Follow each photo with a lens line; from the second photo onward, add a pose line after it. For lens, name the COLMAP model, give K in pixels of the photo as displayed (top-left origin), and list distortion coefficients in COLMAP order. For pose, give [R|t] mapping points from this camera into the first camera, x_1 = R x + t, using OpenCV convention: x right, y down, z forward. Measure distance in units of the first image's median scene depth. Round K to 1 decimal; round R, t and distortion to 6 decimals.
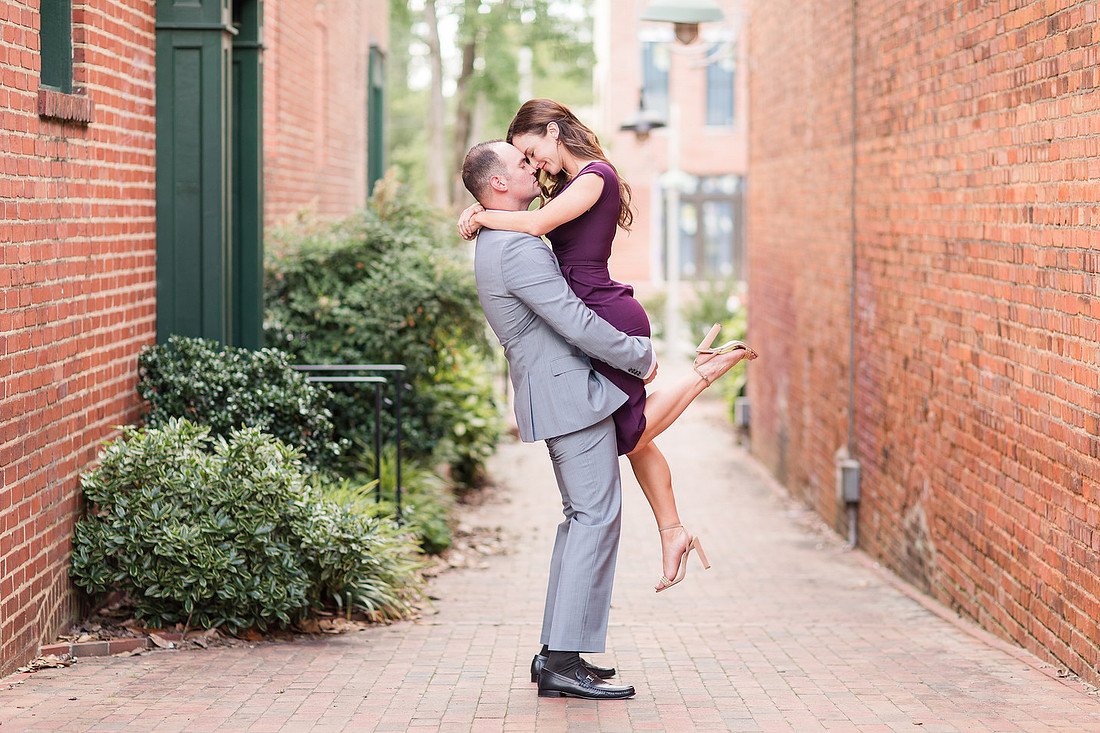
lens RADIAL K [[2682.3, 0, 550.0], [0, 2682.3, 366.5], [0, 0, 1]] dist [-0.000758, -0.053880]
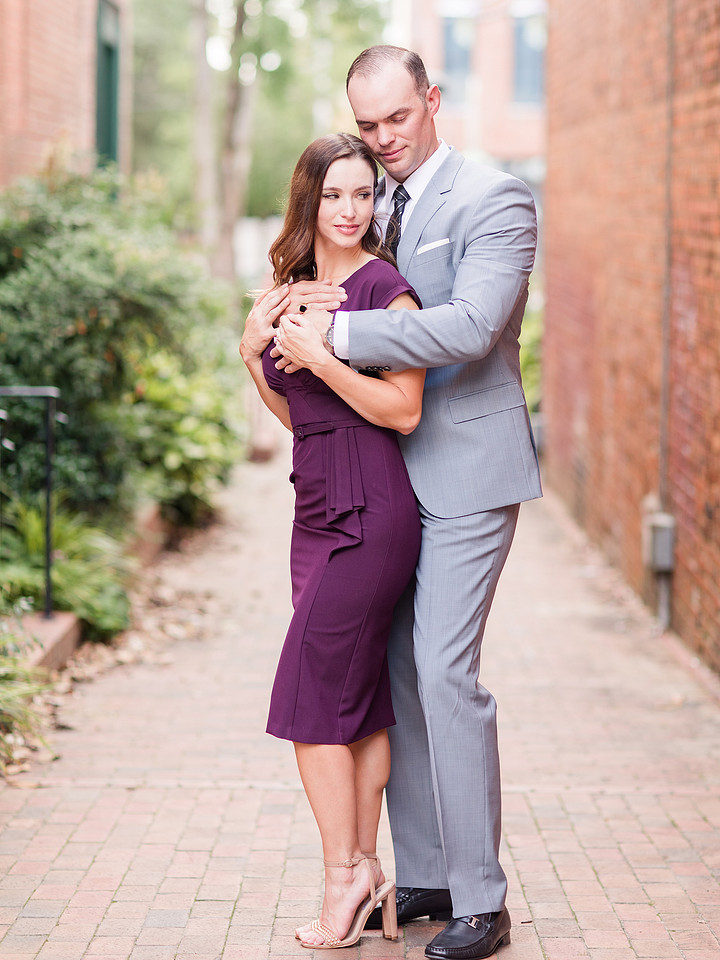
lens RADIAL K [[2705.9, 0, 401.0], [0, 2705.9, 392.8], [0, 0, 1]] dist [-0.036390, 0.297133]
pose [[0.999864, 0.009189, 0.013690, 0.028046], [-0.009360, 0.999878, 0.012498, -0.008913], [-0.013573, -0.012624, 0.999828, 0.241515]]
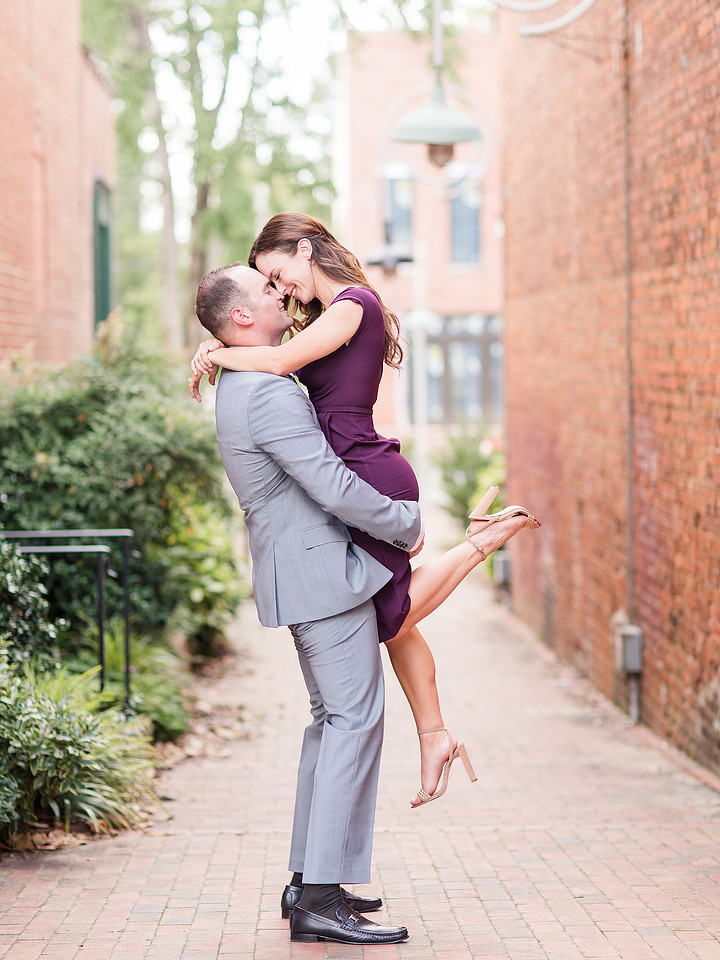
lens RADIAL K [[2723.0, 0, 376.4], [0, 2723.0, 465.3], [0, 0, 1]] dist [-0.054037, 0.549673]
pose [[0.999396, -0.014647, 0.031499, -0.001345], [0.015181, 0.999744, -0.016797, -0.005173], [-0.031245, 0.017265, 0.999363, 0.091638]]
